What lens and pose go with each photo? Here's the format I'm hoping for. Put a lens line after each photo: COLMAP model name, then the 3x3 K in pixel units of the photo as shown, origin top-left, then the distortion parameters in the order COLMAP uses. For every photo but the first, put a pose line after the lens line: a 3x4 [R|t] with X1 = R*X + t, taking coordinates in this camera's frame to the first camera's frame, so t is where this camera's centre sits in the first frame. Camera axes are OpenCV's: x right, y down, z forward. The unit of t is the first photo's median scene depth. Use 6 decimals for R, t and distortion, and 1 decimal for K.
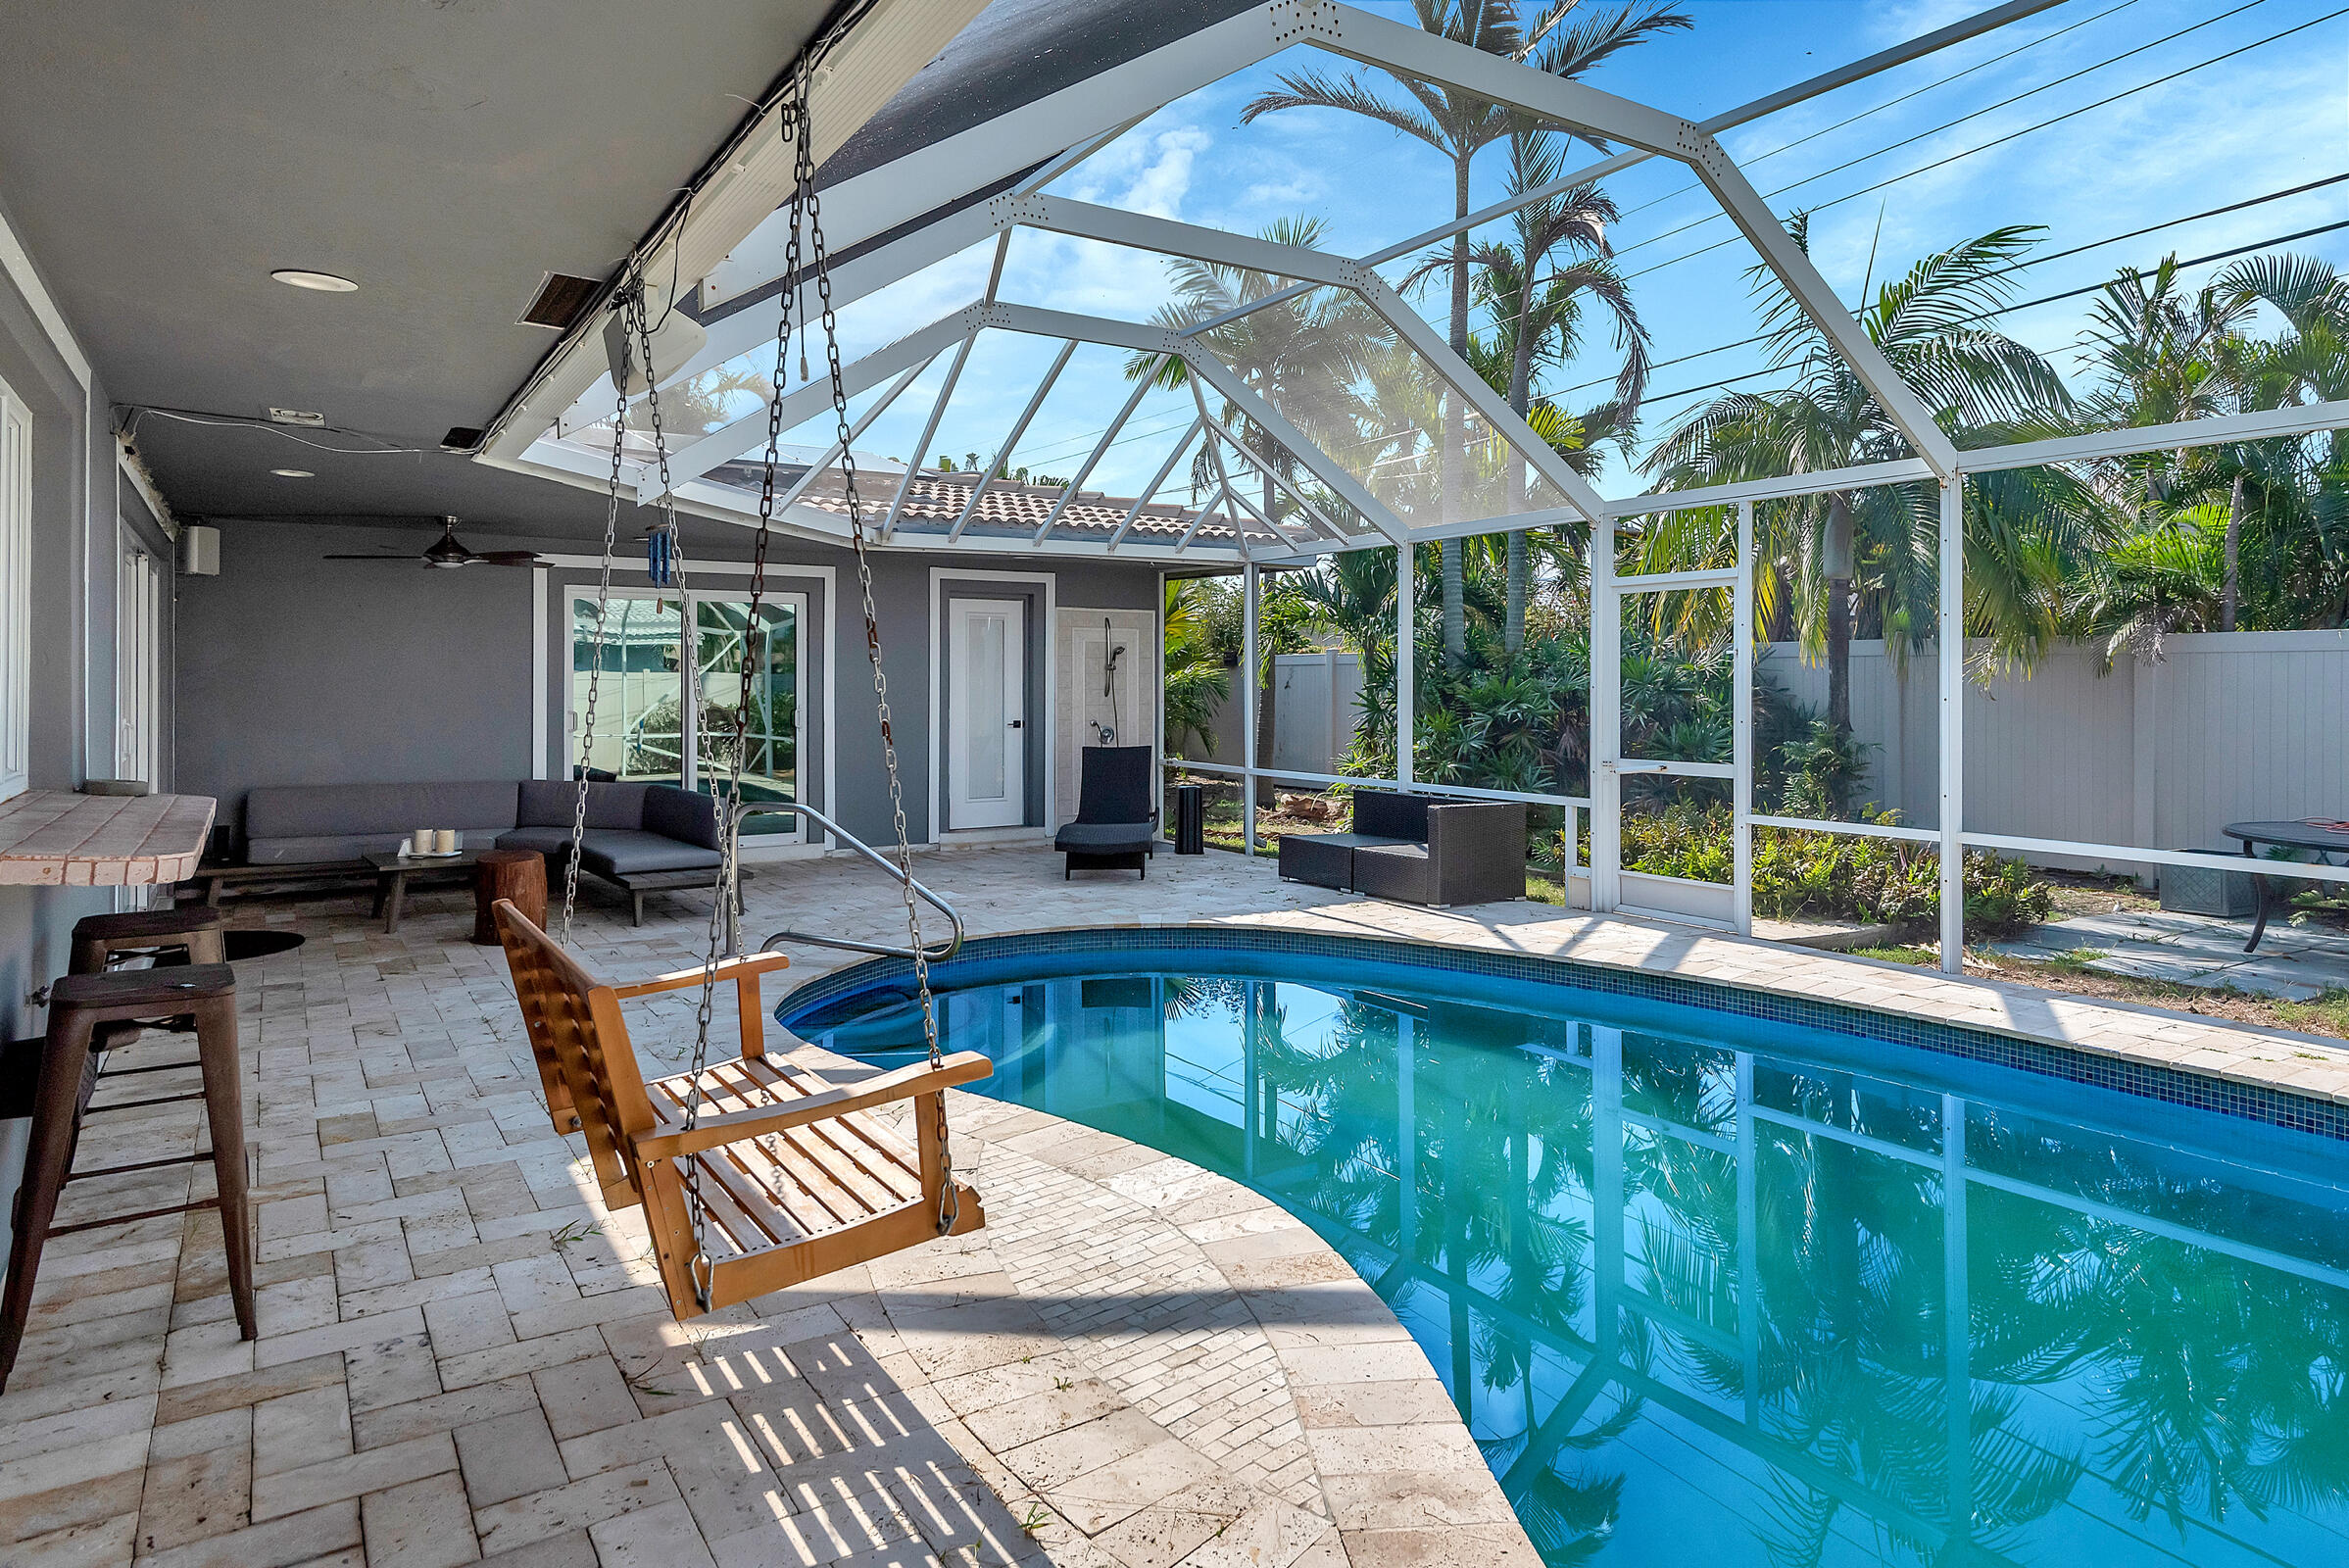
lens RADIAL K [[1394.0, 0, 1178.0], [0, 1394.0, 679.4], [0, 0, 1]] dist [0.005074, 0.001478]
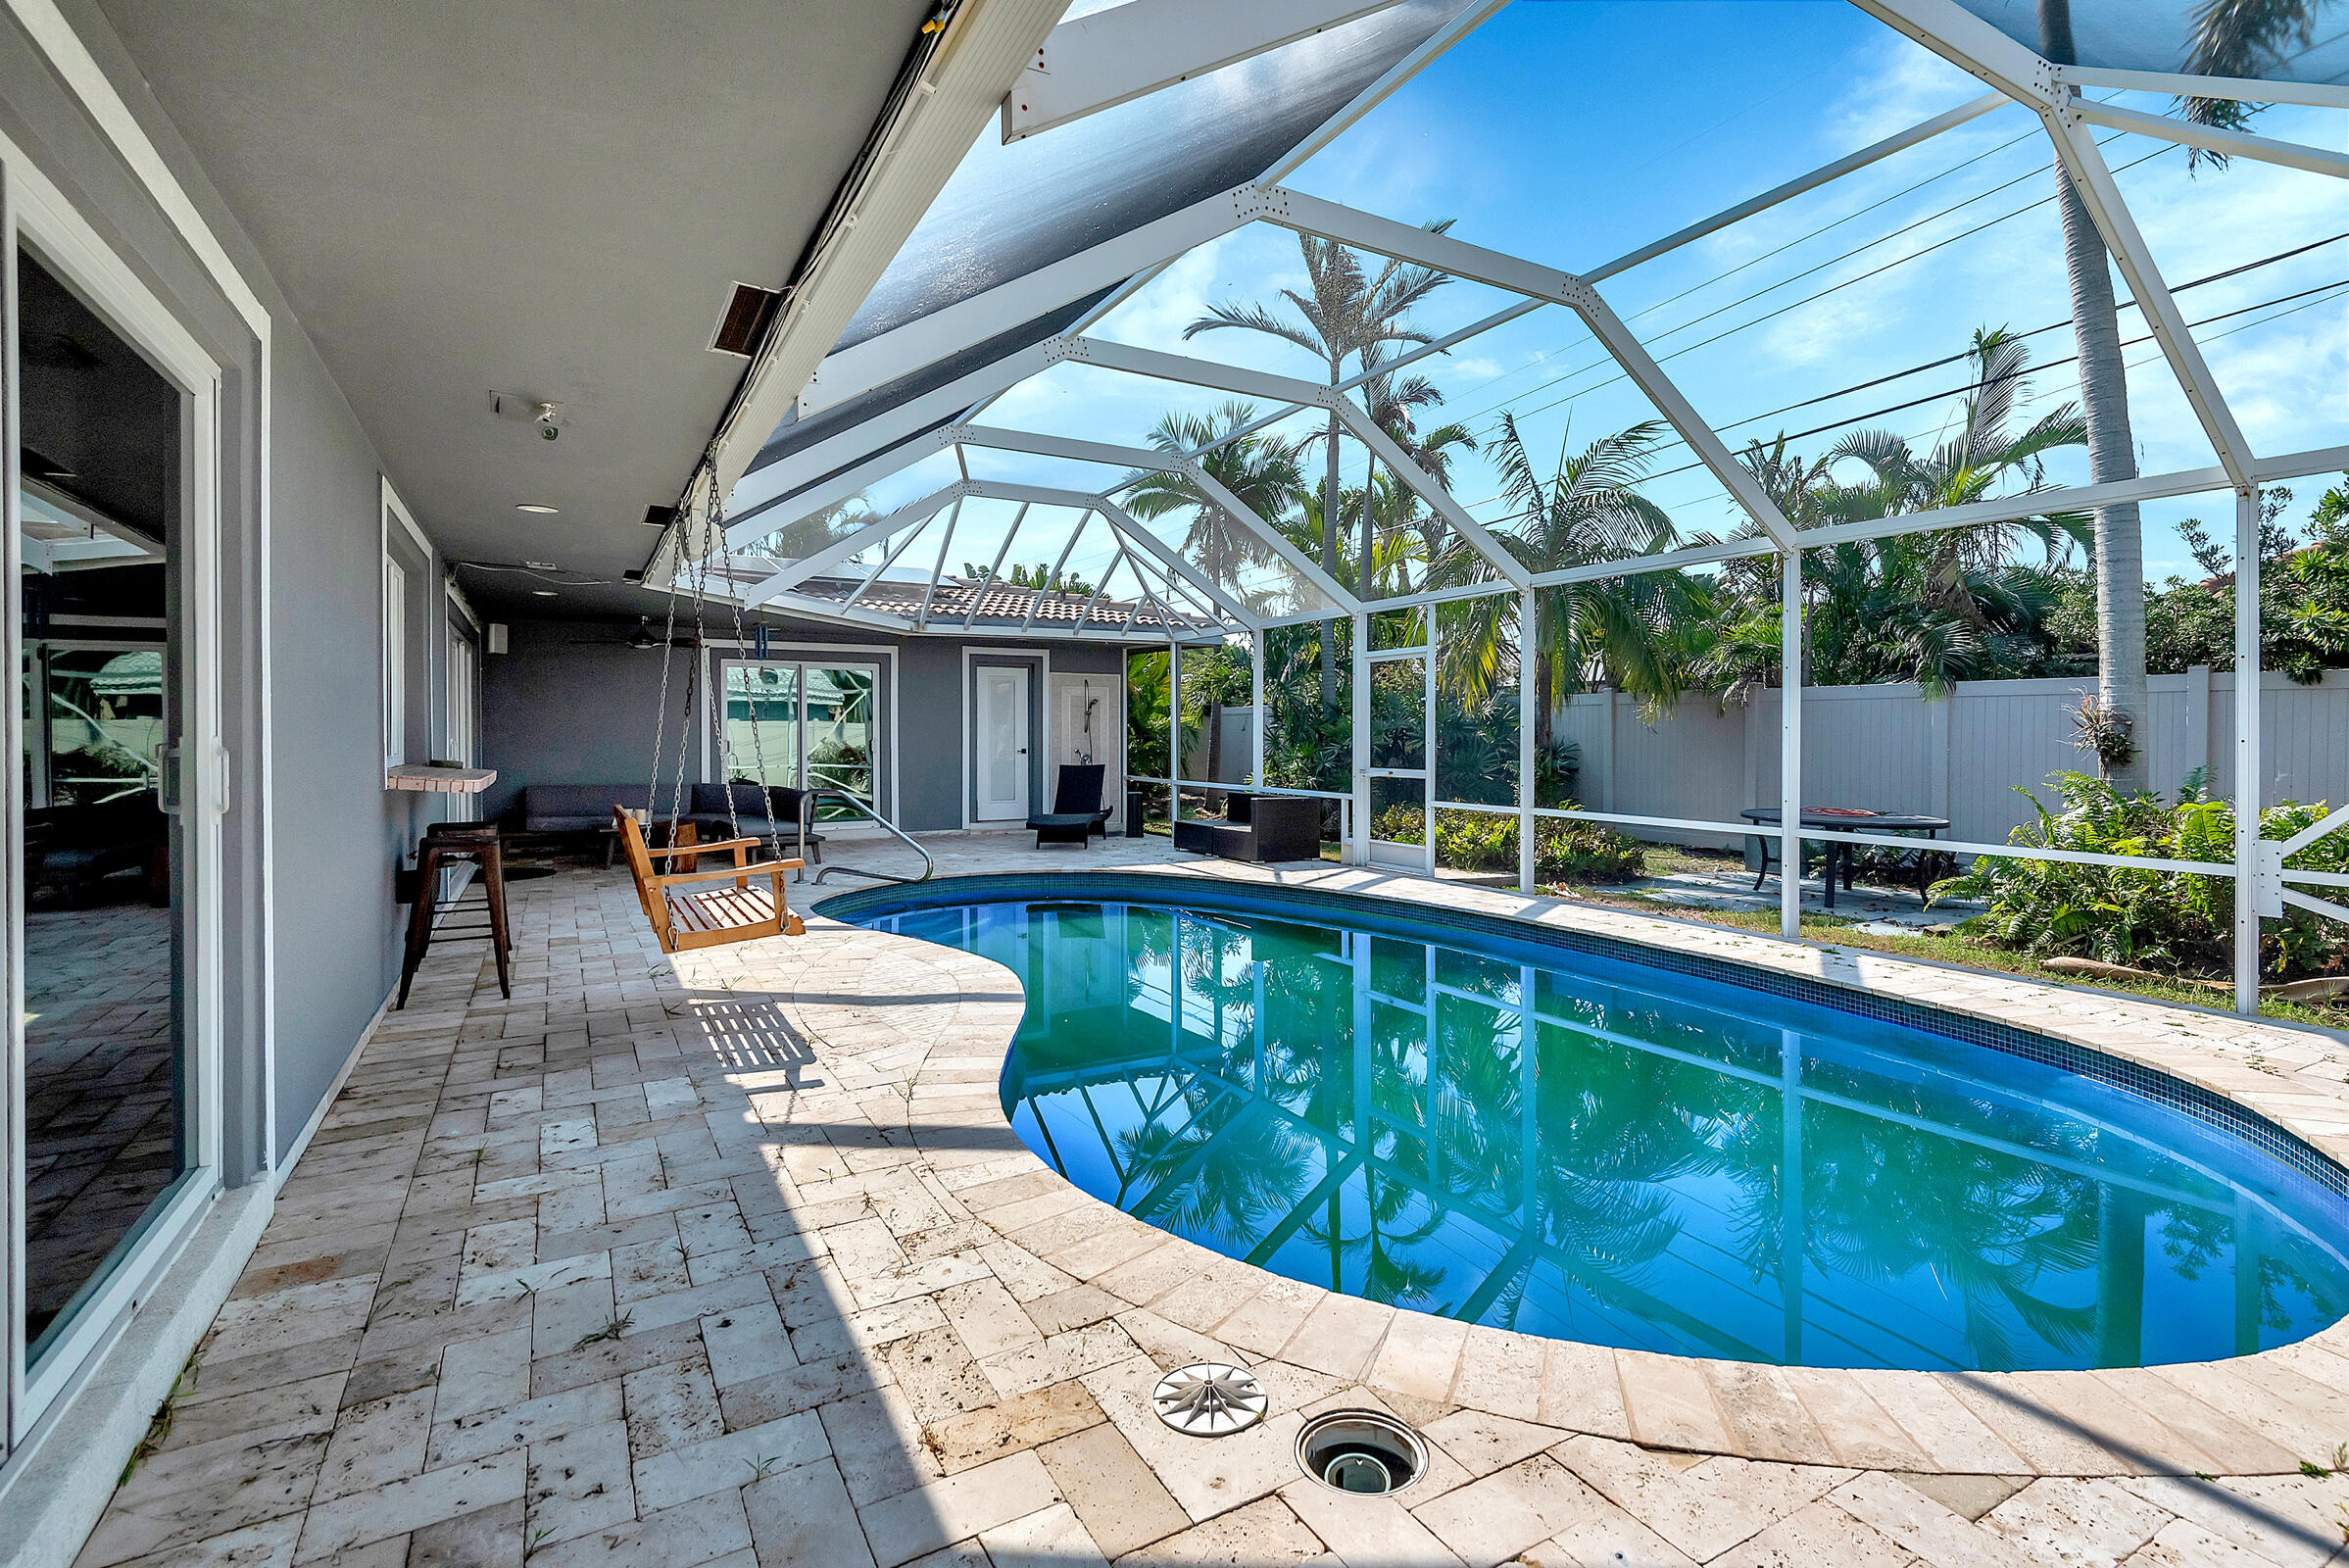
lens RADIAL K [[1083.1, 0, 1176.6], [0, 1083.1, 747.5], [0, 0, 1]] dist [-0.002444, -0.000280]
pose [[0.998392, 0.001550, -0.056668, 0.138306], [-0.000665, 0.999878, 0.015627, 0.012472], [0.056685, -0.015564, 0.998271, -0.181355]]
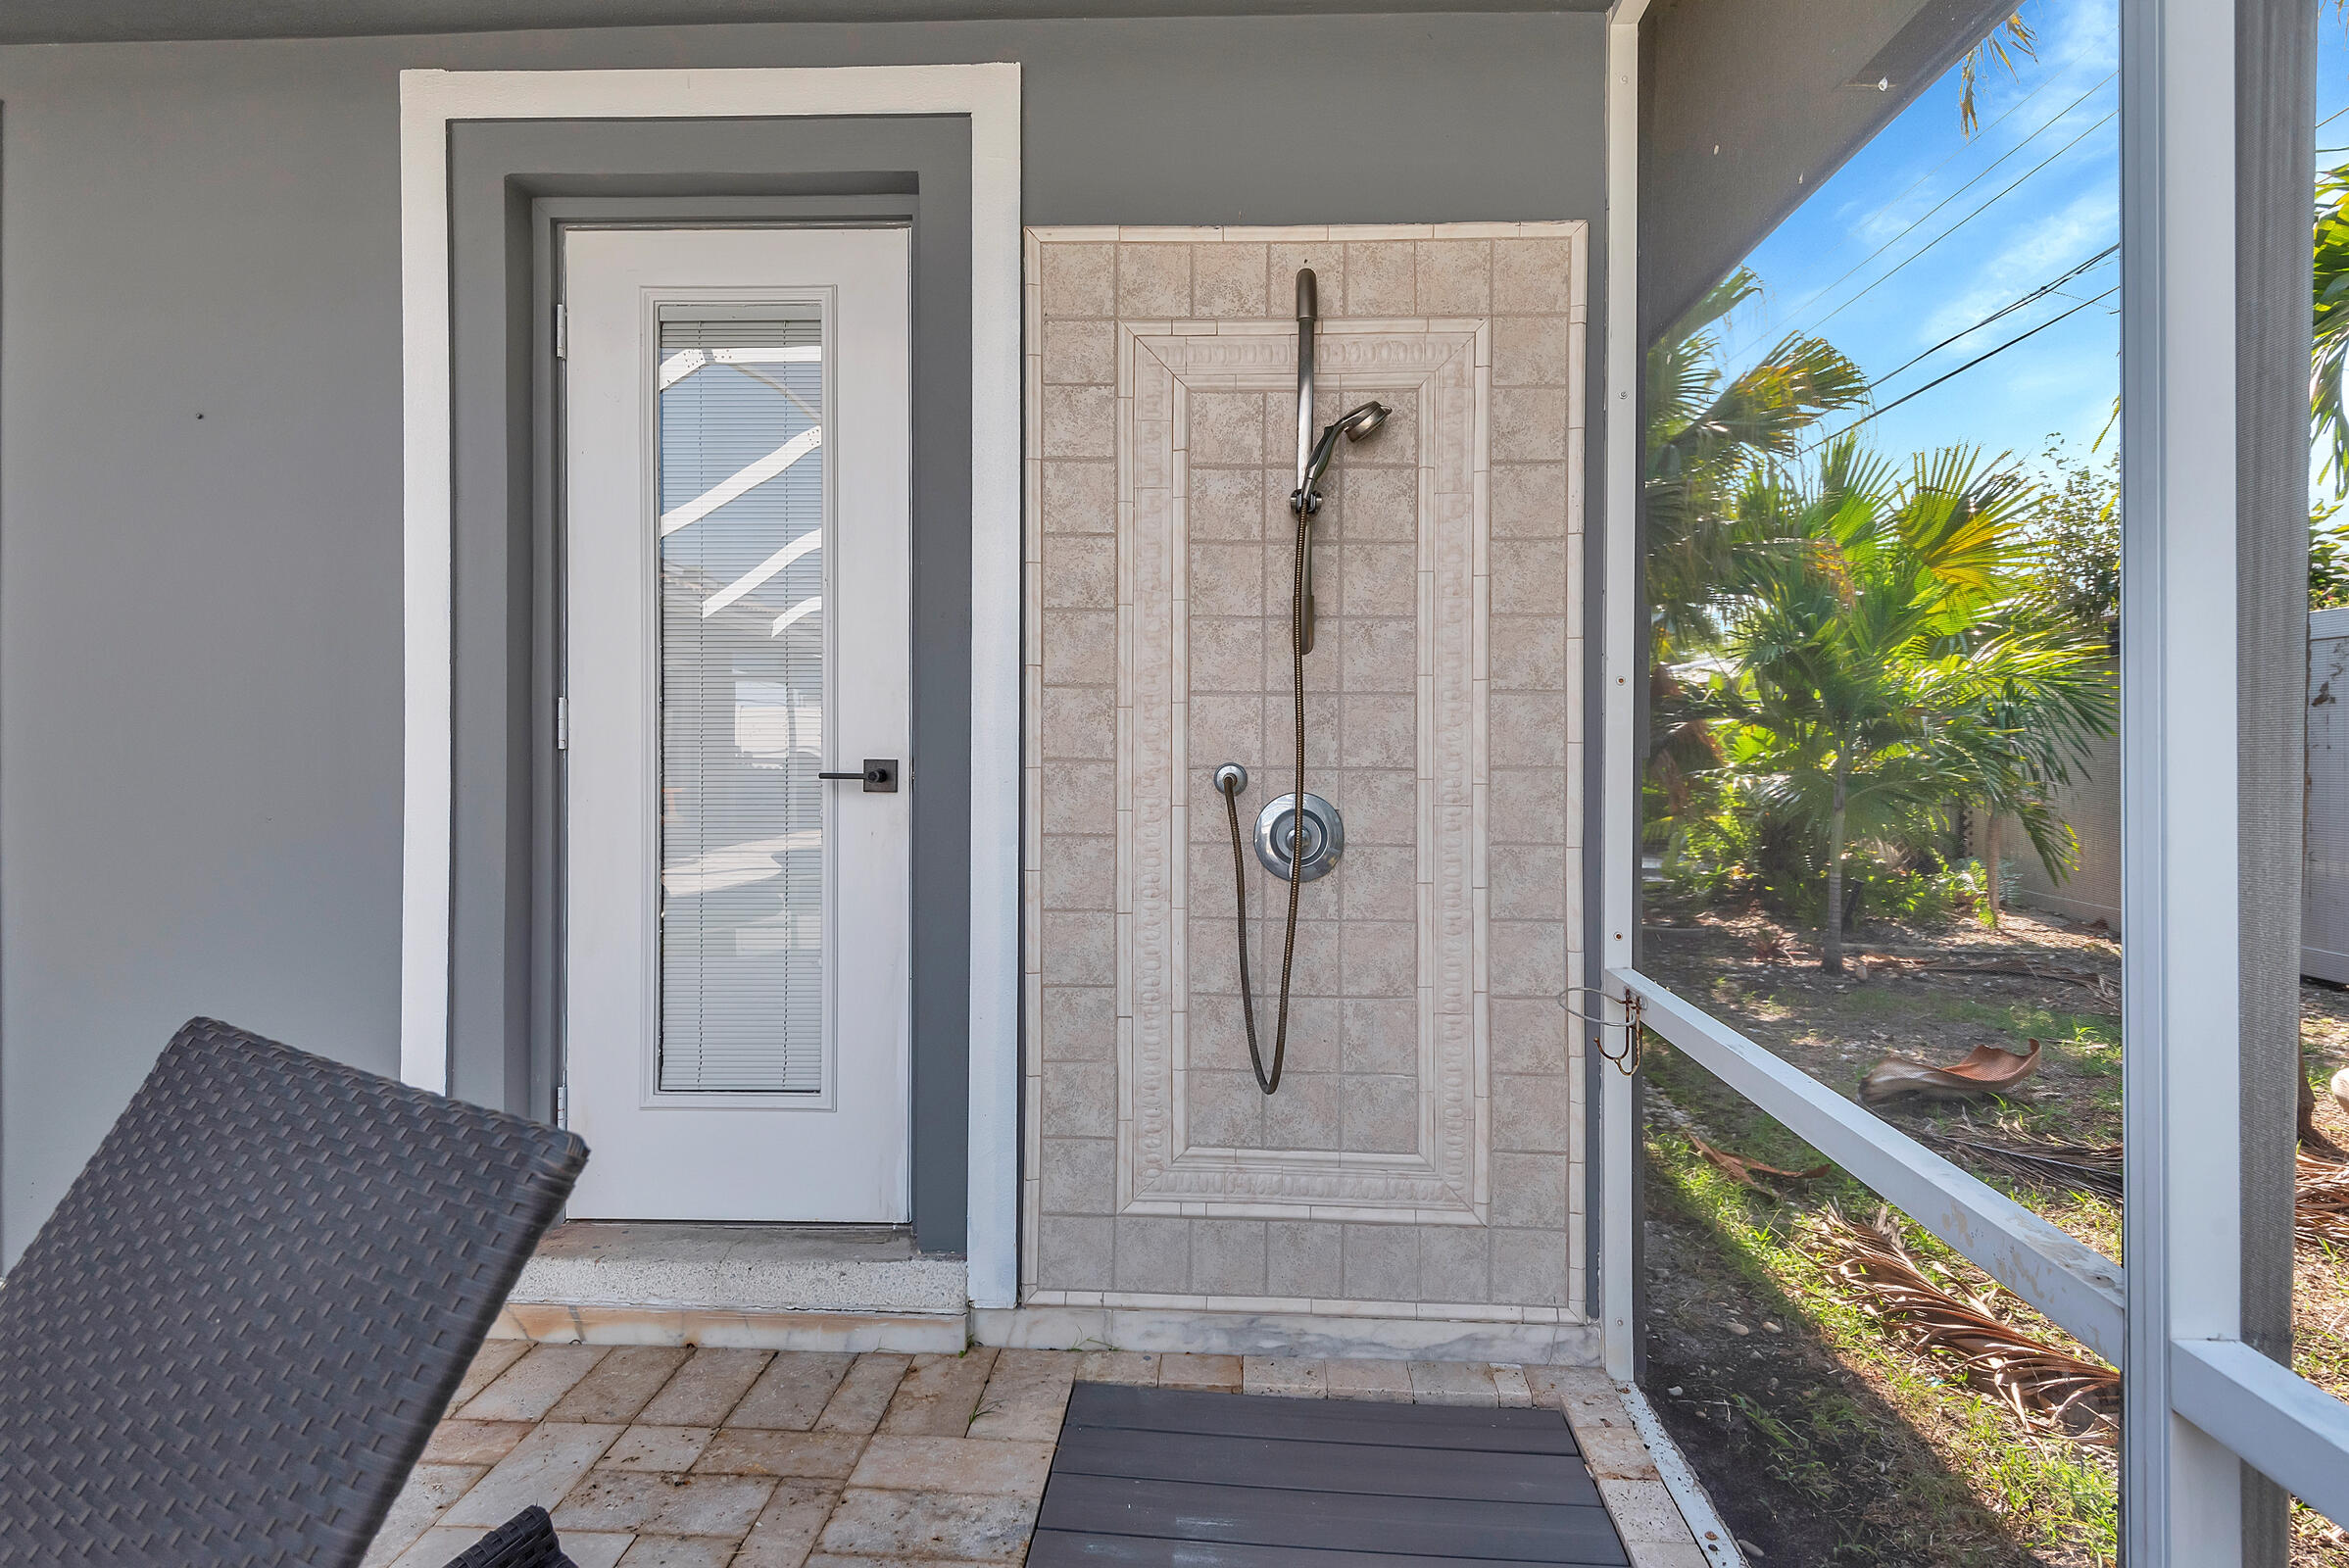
lens RADIAL K [[1270.0, 0, 1177.7], [0, 1270.0, 744.7], [0, 0, 1]] dist [0.002421, 0.000206]
pose [[0.816152, 0.010010, -0.577750, 0.052598], [-0.006930, 0.999948, 0.007536, 0.030663], [0.577795, -0.002147, 0.816179, 1.045391]]
